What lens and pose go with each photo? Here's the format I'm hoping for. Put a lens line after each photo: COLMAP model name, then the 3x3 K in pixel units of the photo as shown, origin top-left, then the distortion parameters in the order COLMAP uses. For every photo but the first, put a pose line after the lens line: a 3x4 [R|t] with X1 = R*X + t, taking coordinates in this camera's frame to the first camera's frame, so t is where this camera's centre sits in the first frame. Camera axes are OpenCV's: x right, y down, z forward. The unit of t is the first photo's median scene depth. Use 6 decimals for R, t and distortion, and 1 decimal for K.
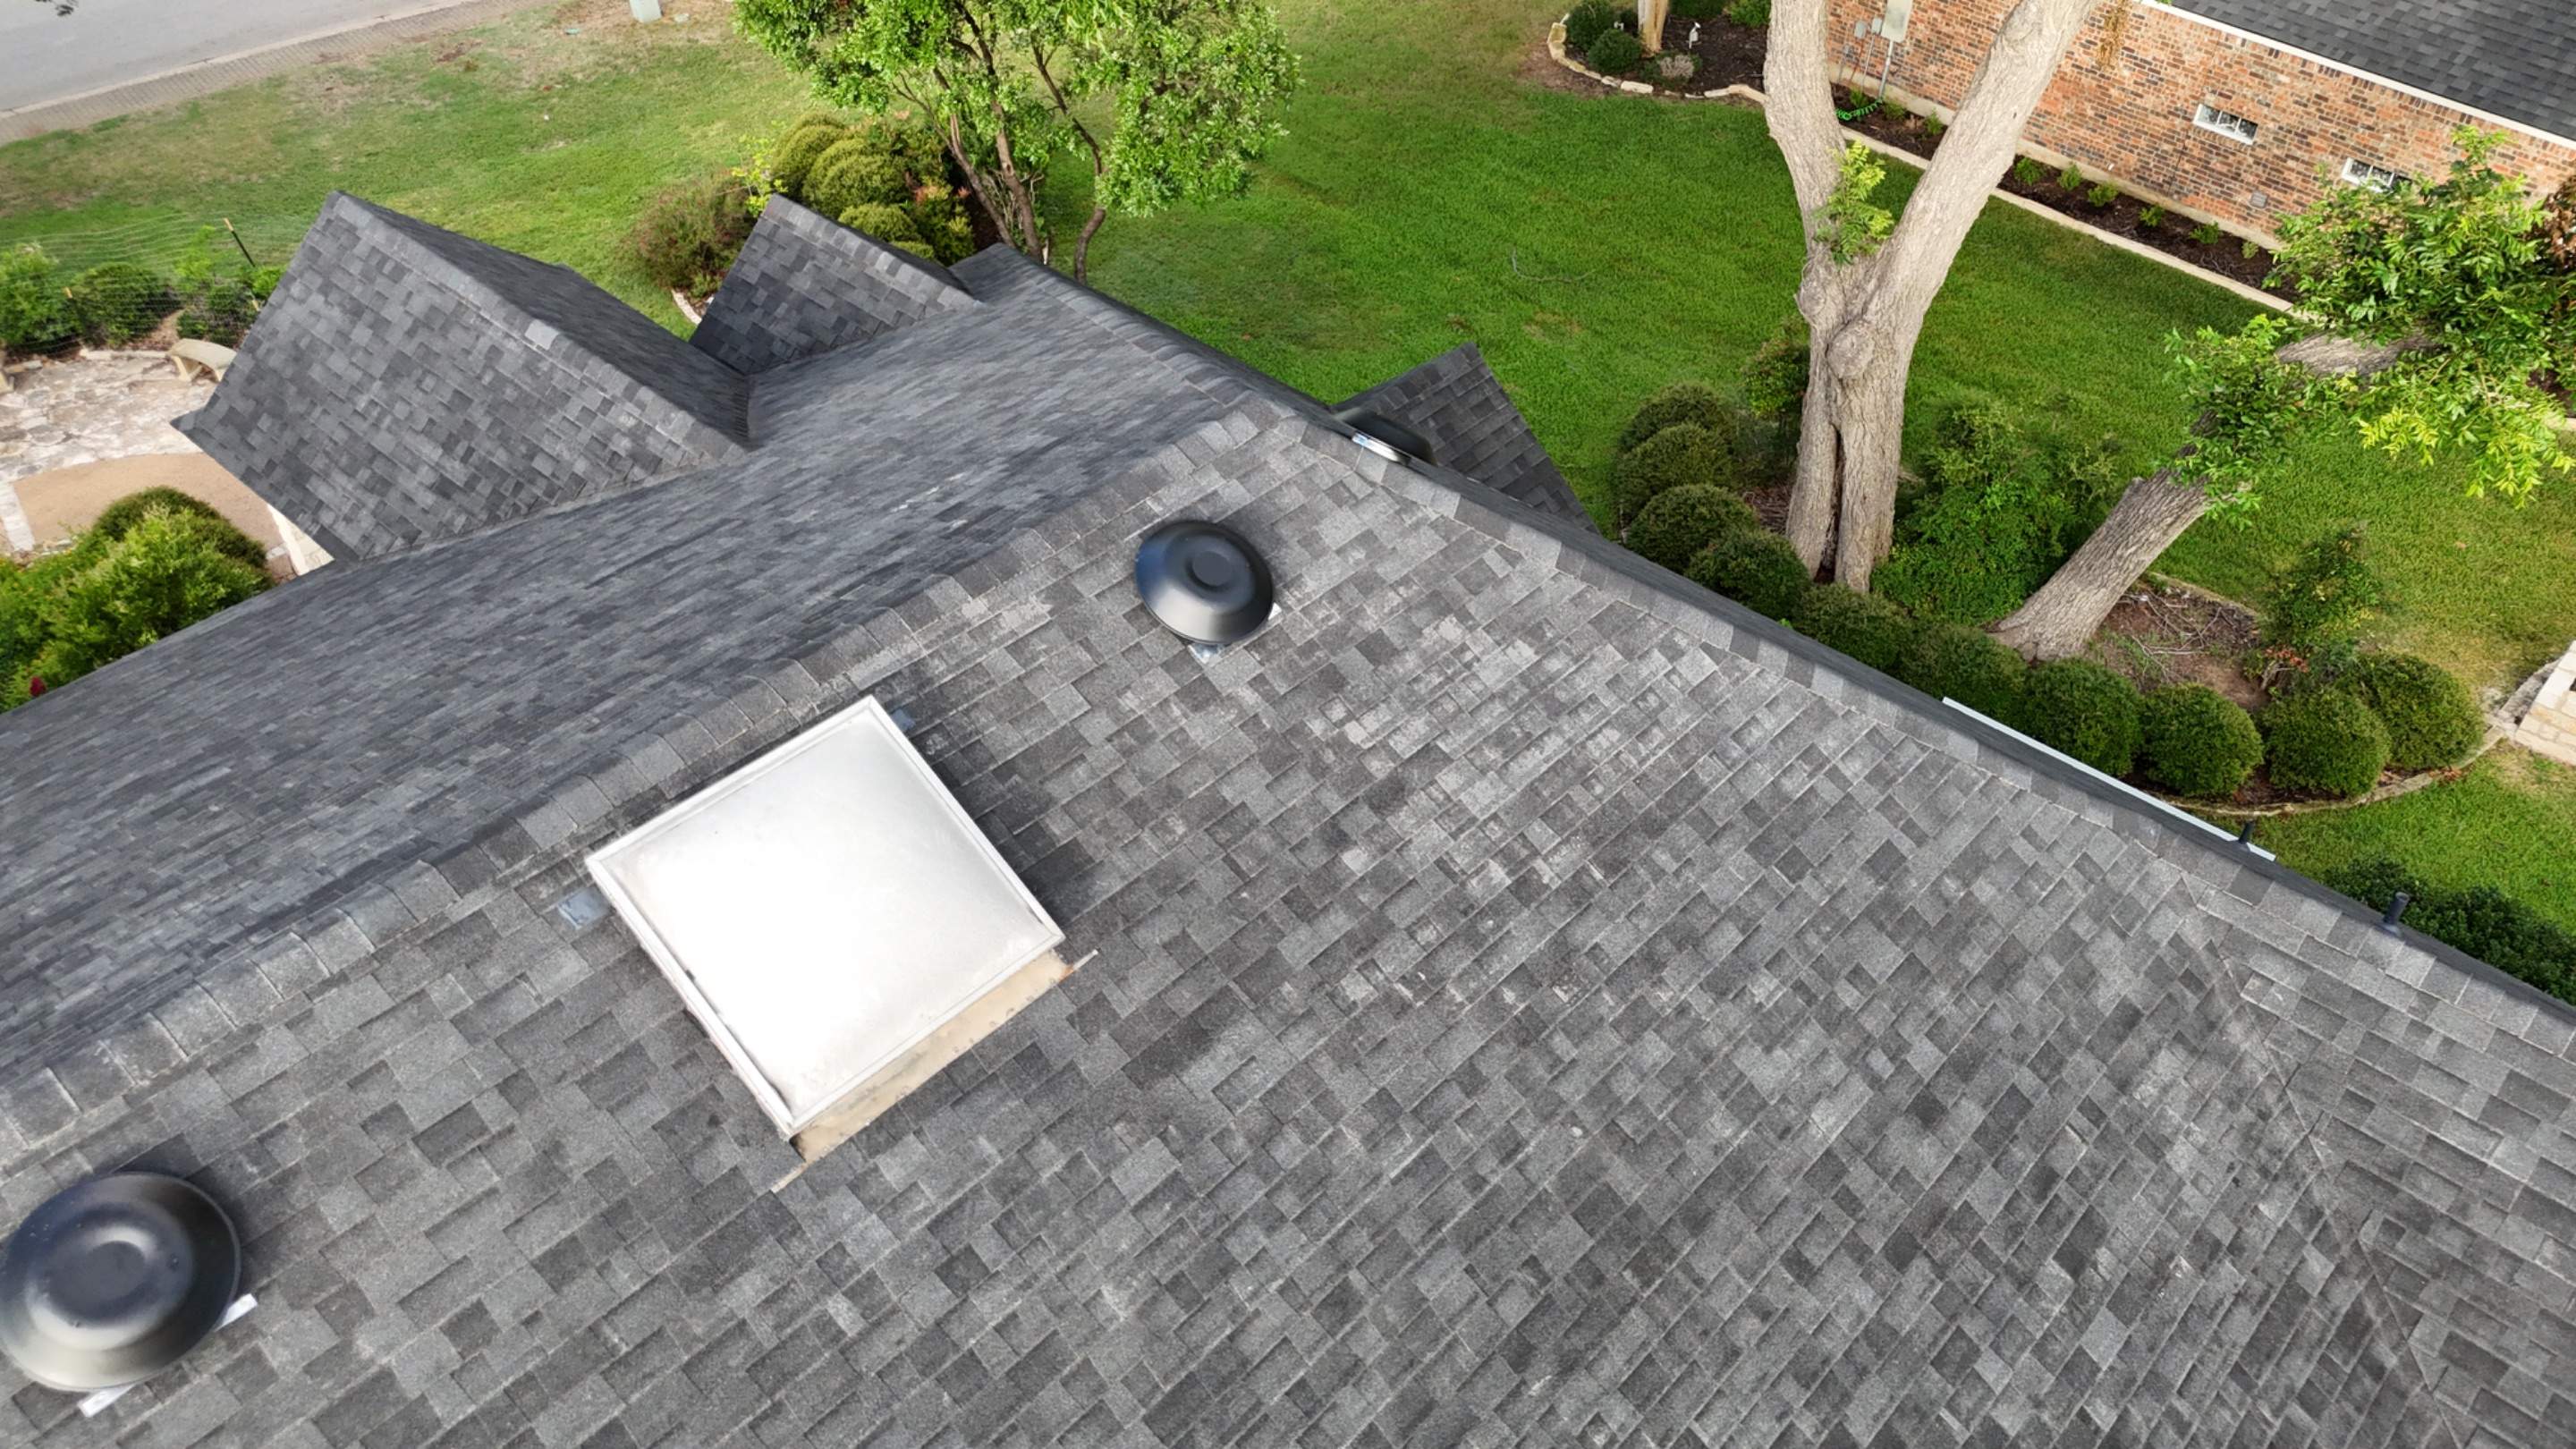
lens RADIAL K [[1896.2, 0, 1291.6], [0, 1896.2, 718.8], [0, 0, 1]] dist [0.074089, -0.068013]
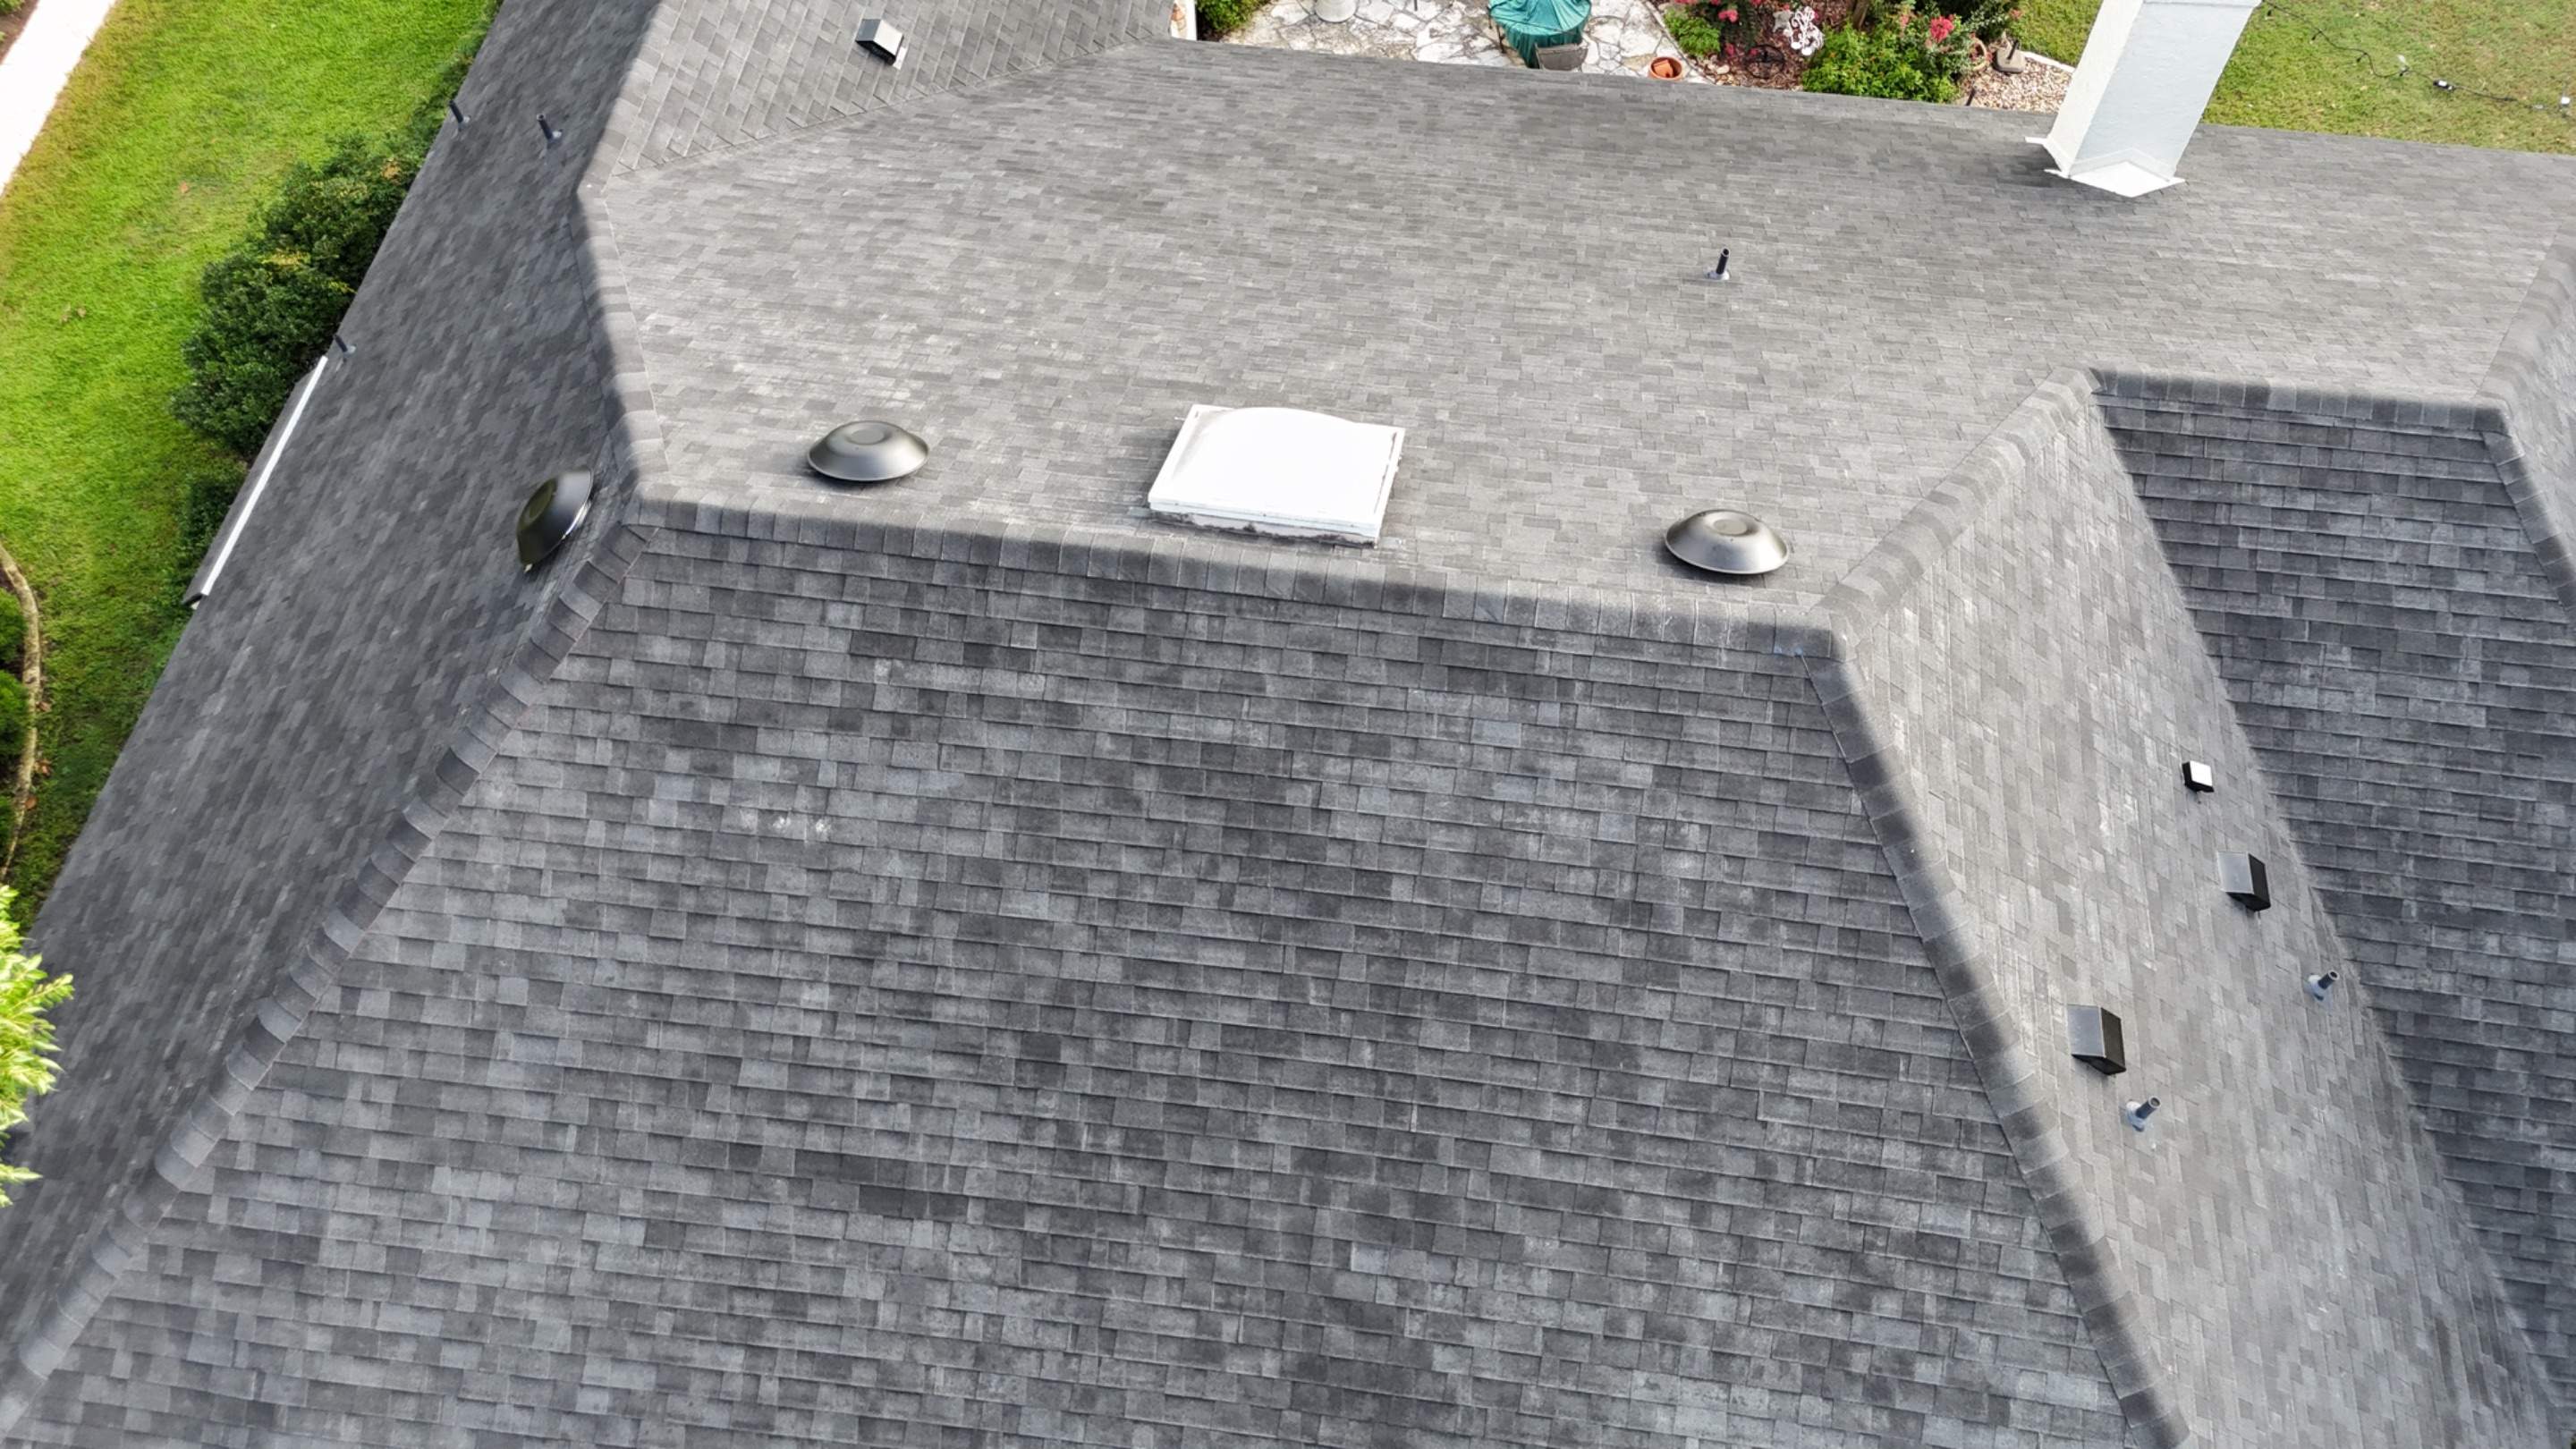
lens RADIAL K [[1896.2, 0, 1291.6], [0, 1896.2, 718.8], [0, 0, 1]] dist [0.074089, -0.068013]
pose [[-0.573949, -0.701263, 0.422862, -0.781122], [0.554342, 0.047357, 0.830941, -0.866677], [-0.602734, 0.711328, 0.361559, 0.464118]]
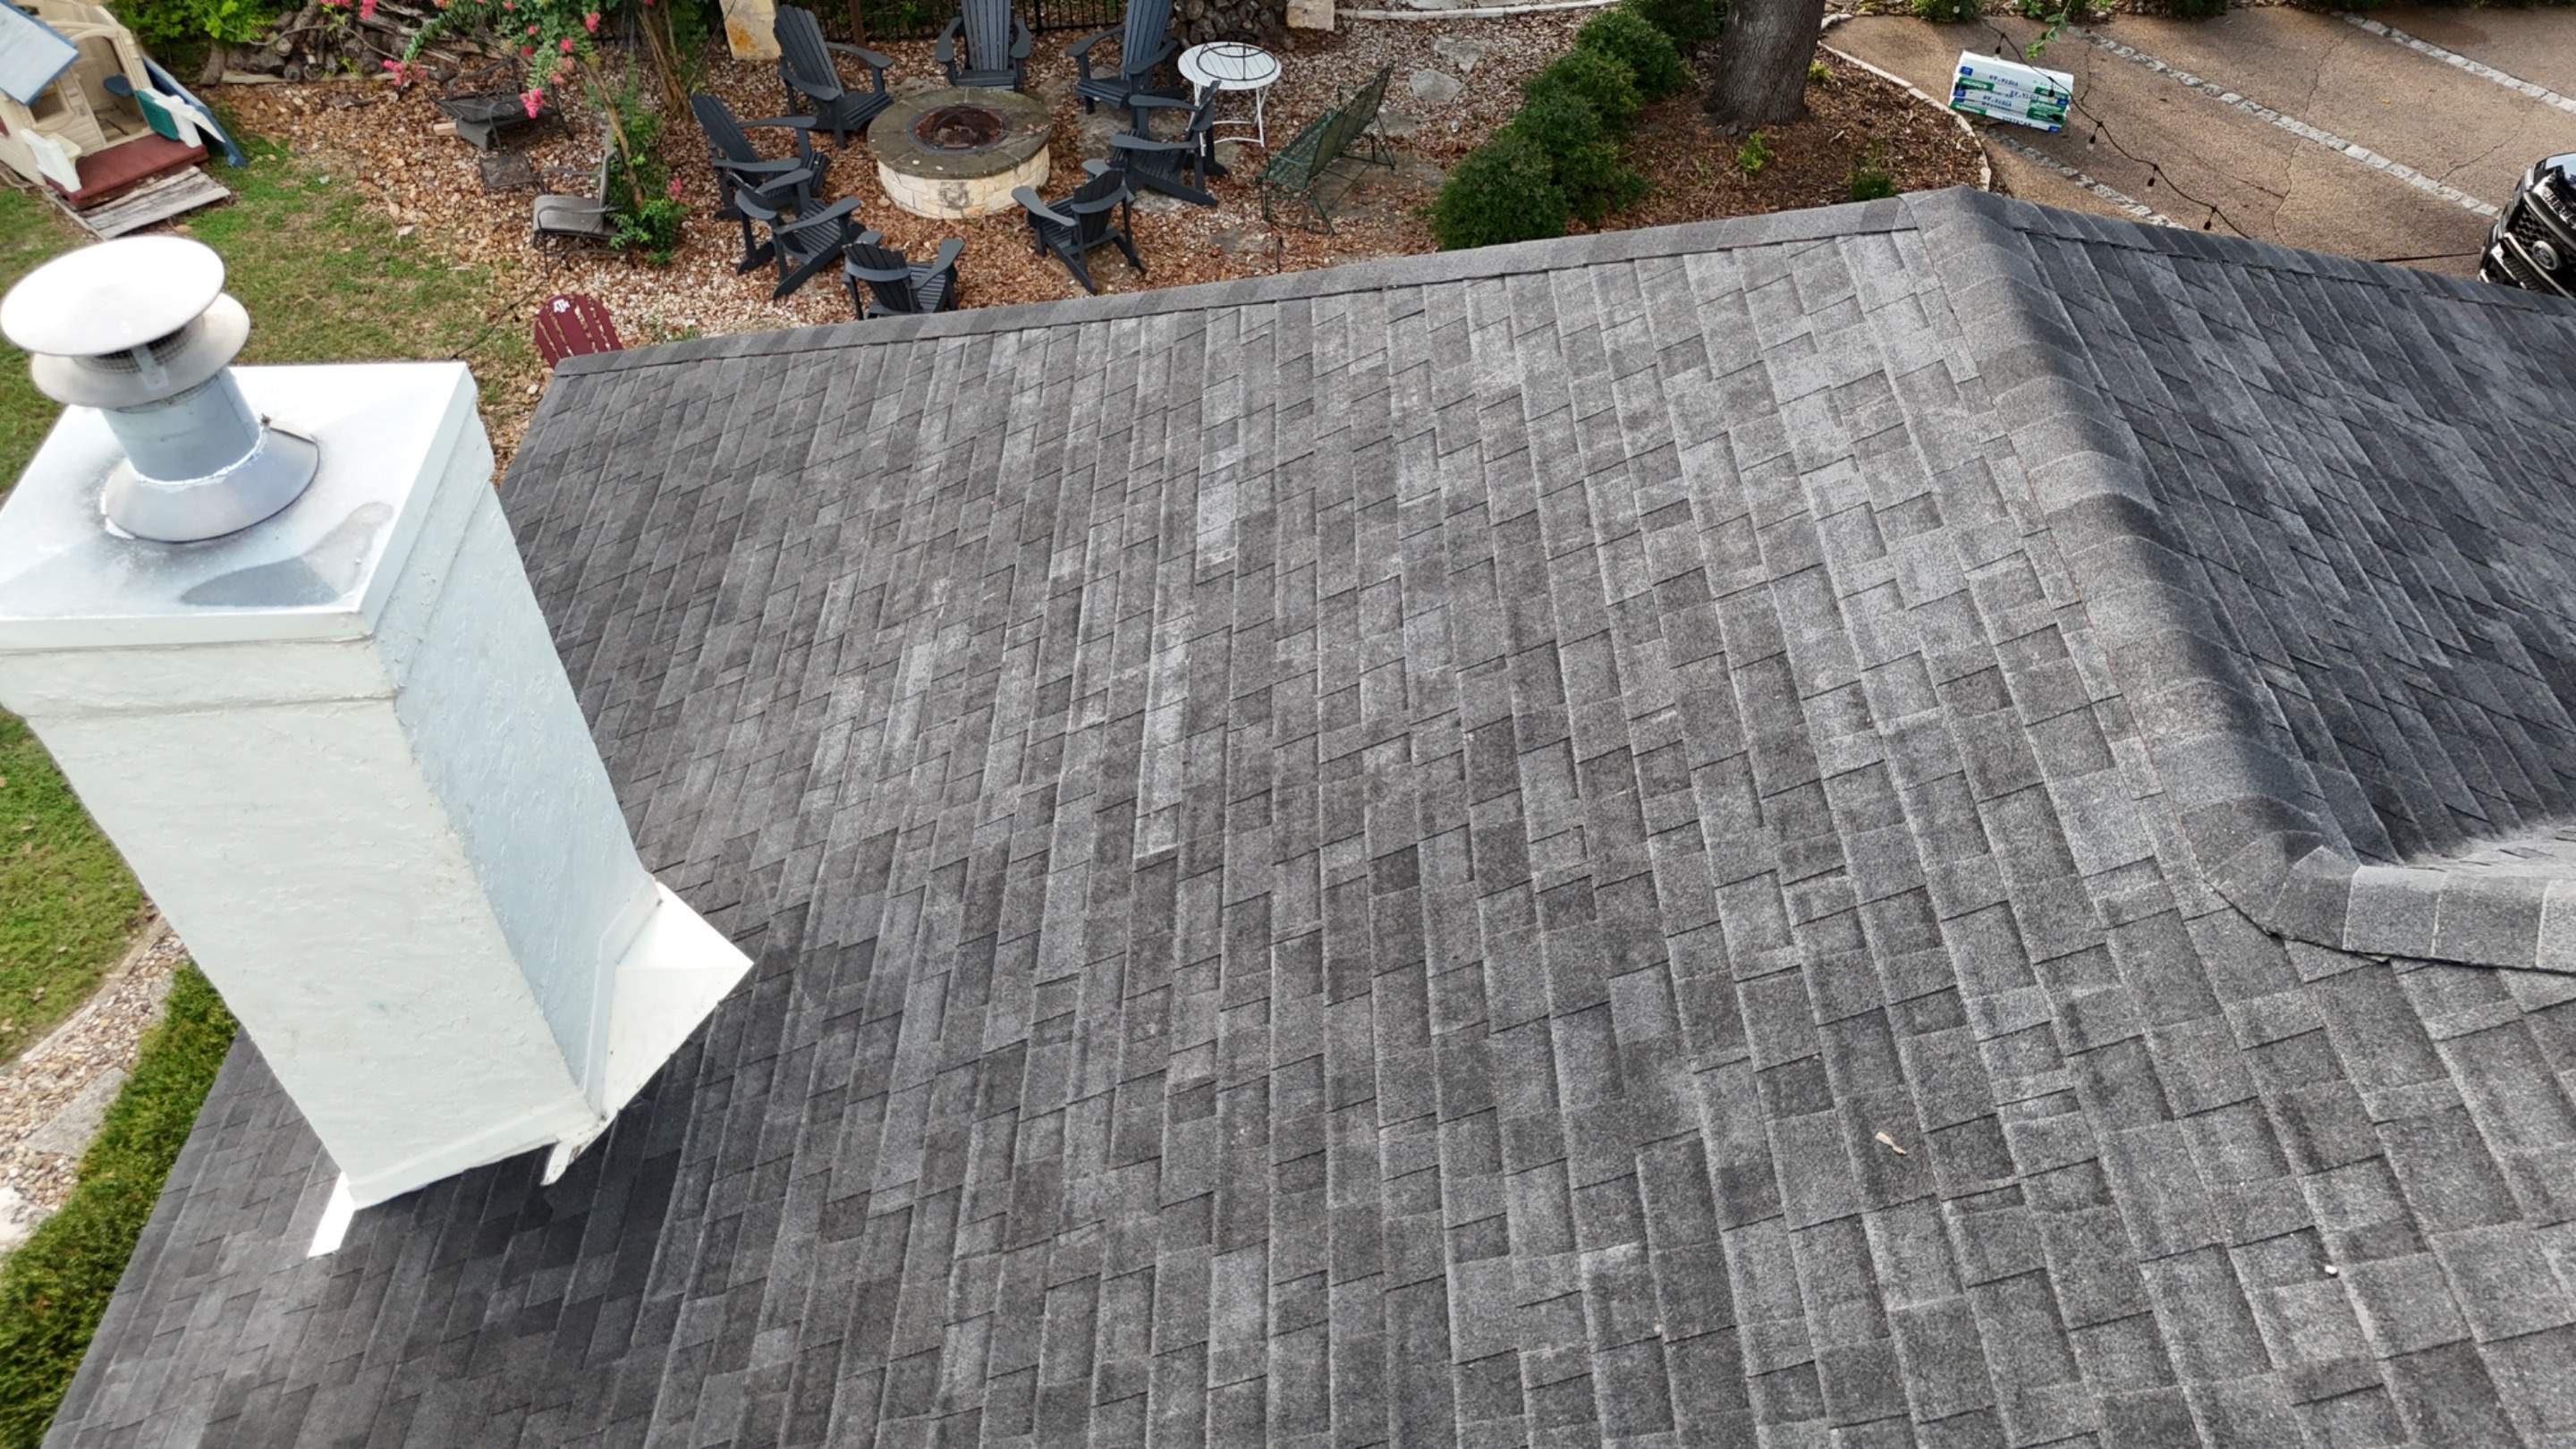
lens RADIAL K [[1884.5, 0, 1293.1], [0, 1884.5, 719.2], [0, 0, 1]] dist [0.093158, -0.096986]
pose [[-0.727079, 0.491895, -0.478951, -0.026174], [-0.449731, 0.185866, 0.873611, 0.325611], [0.518746, 0.850584, 0.086081, 0.271842]]
